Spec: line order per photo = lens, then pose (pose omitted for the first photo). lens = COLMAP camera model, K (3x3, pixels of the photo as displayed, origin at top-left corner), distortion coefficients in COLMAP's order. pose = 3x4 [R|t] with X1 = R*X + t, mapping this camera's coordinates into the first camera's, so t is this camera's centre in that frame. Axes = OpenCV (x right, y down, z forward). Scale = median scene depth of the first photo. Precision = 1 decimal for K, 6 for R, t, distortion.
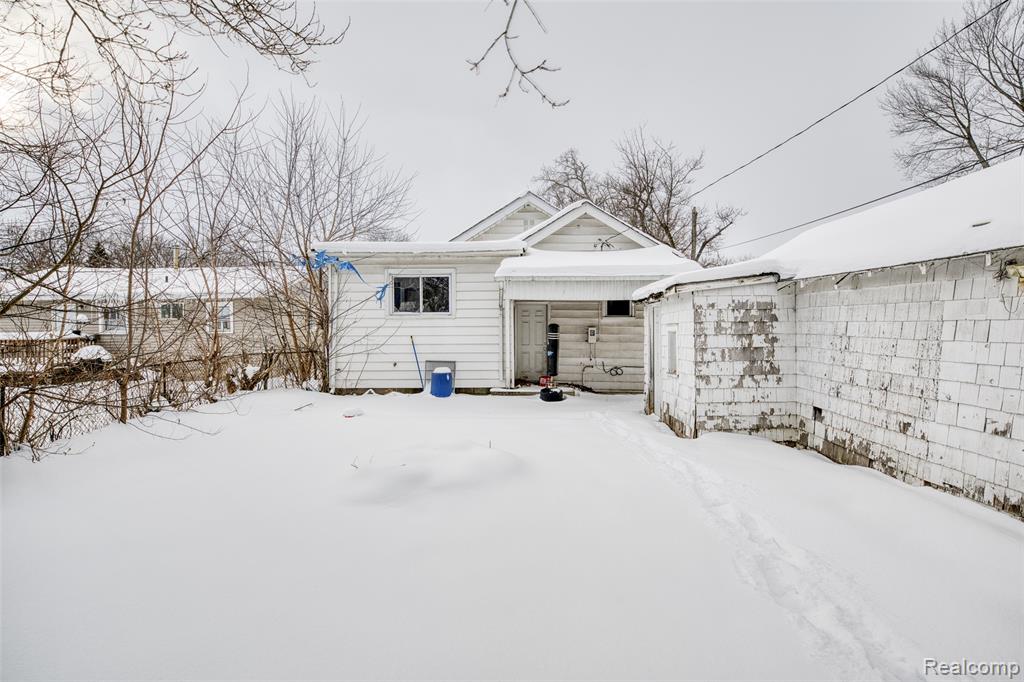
lens RADIAL K [[498.4, 0, 518.2], [0, 498.4, 339.6], [0, 0, 1]] dist [-0.016734, 0.001178]
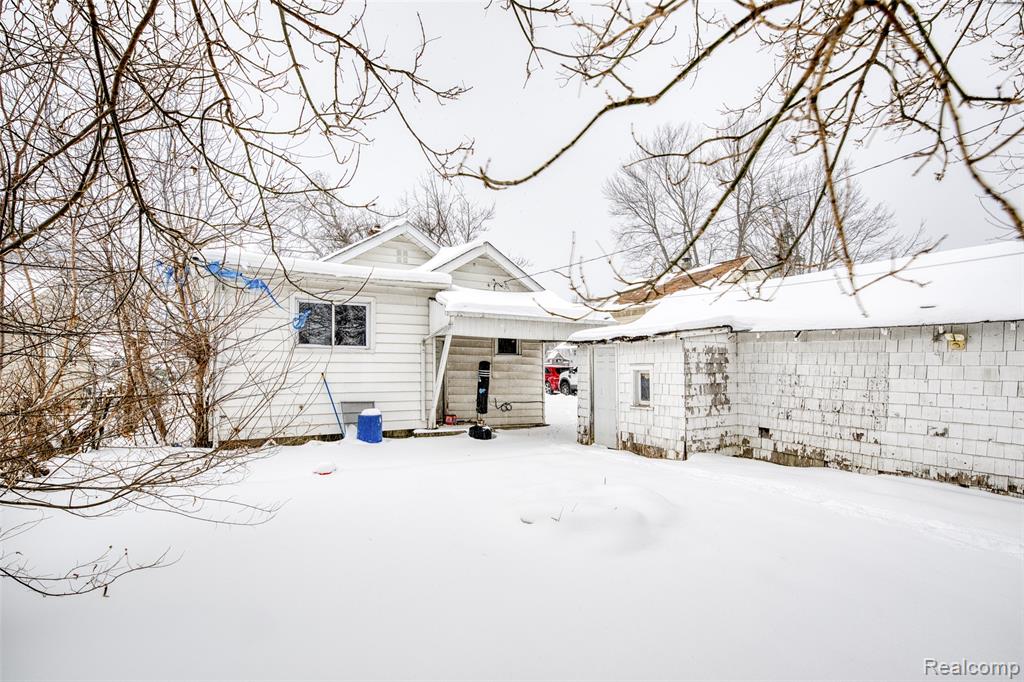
lens RADIAL K [[498.4, 0, 514.8], [0, 498.4, 356.9], [0, 0, 1]] dist [-0.016734, 0.001178]
pose [[0.853939, 0.018197, 0.520055, -0.624585], [0.000455, 0.999362, -0.035715, -0.006645], [-0.520373, 0.030735, 0.853386, 0.184498]]
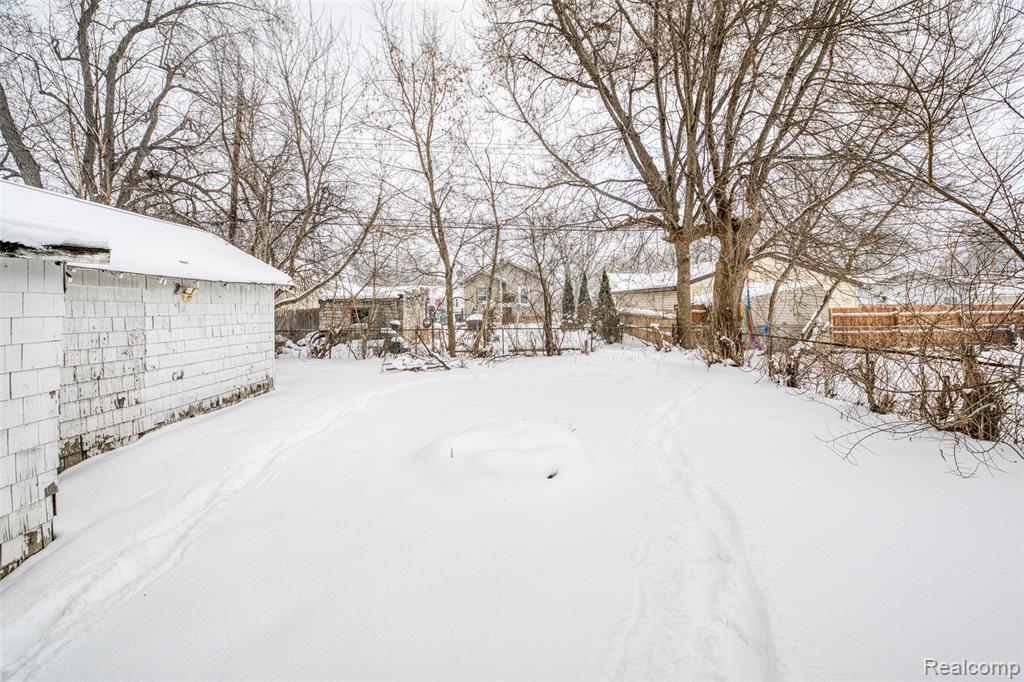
lens RADIAL K [[425.1, 0, 503.3], [0, 425.1, 286.5], [0, 0, 1]] dist [-0.014682, -0.000207]
pose [[-0.999852, 0.015999, 0.006362, -0.134229], [0.015830, 0.999540, -0.025861, -0.050549], [-0.006773, -0.025756, -0.999645, 1.457611]]
